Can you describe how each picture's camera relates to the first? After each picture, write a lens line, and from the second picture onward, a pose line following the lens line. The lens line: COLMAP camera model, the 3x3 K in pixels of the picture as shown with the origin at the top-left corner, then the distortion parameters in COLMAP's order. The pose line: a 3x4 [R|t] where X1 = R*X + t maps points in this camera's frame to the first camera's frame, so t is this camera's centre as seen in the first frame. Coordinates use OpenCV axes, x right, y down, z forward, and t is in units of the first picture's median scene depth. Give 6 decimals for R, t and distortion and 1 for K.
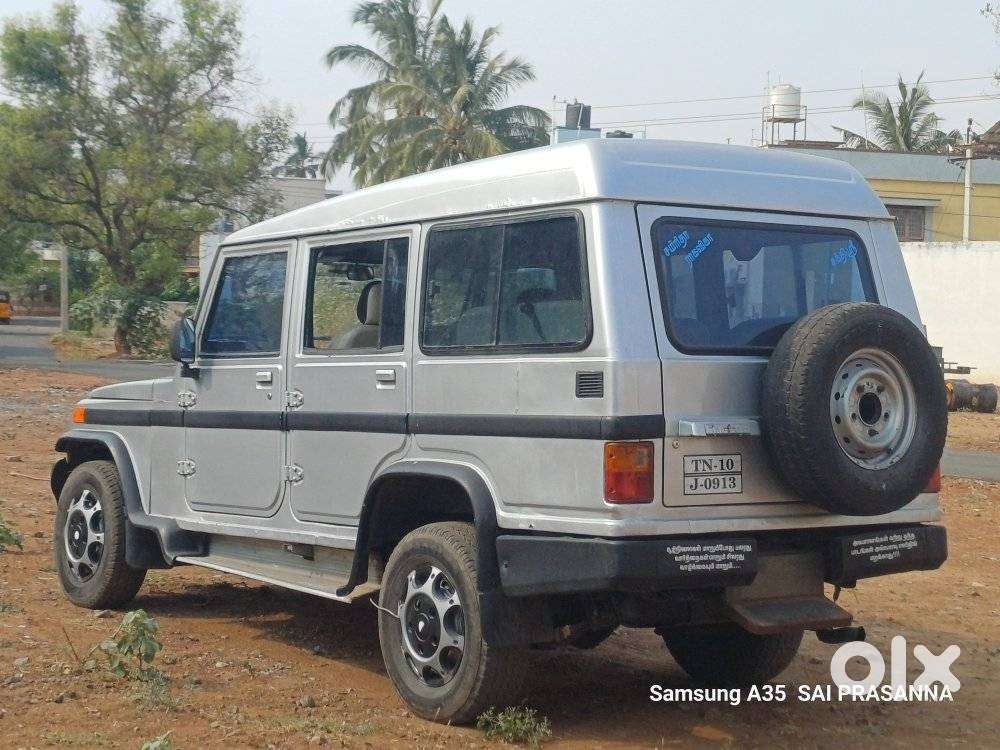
lens RADIAL K [[2029.0, 0, 462.8], [0, 2029.0, 371.5], [0, 0, 1]] dist [0.216796, 0.059511]
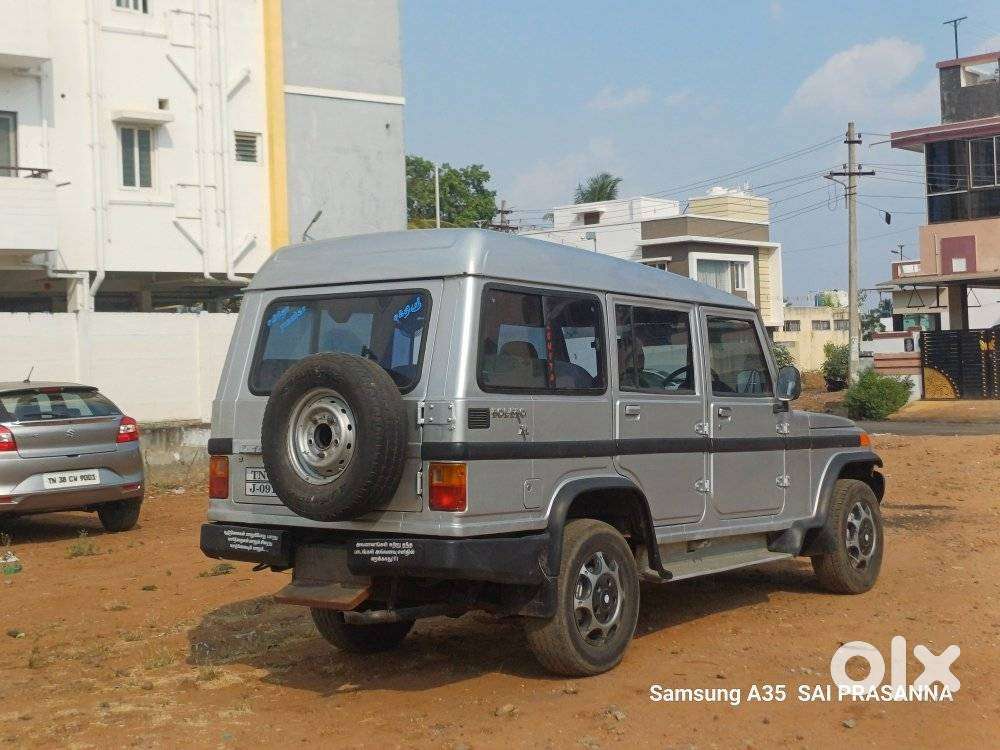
lens RADIAL K [[1518.1, 0, 500.0], [0, 1518.1, 375.0], [0, 0, 1]] dist [0.157994, 0.006568]
pose [[0.246935, -0.026108, -0.968680, 1.102129], [0.007014, 0.999659, -0.025155, 0.004764], [0.969007, -0.000582, 0.247034, 0.849375]]
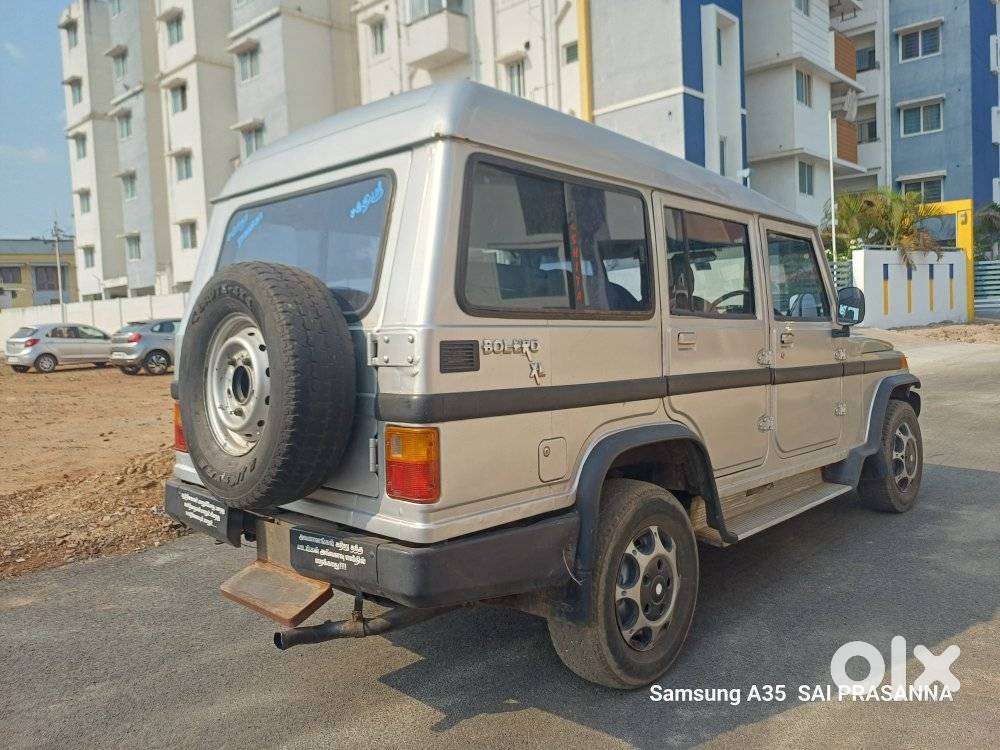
lens RADIAL K [[776.7, 0, 502.1], [0, 776.7, 363.2], [0, 0, 1]] dist [0.044700, -0.009285]
pose [[0.142893, 0.026649, -0.989379, 0.525847], [0.021846, 0.999309, 0.030072, 0.001909], [0.989497, -0.025911, 0.142212, 1.031877]]
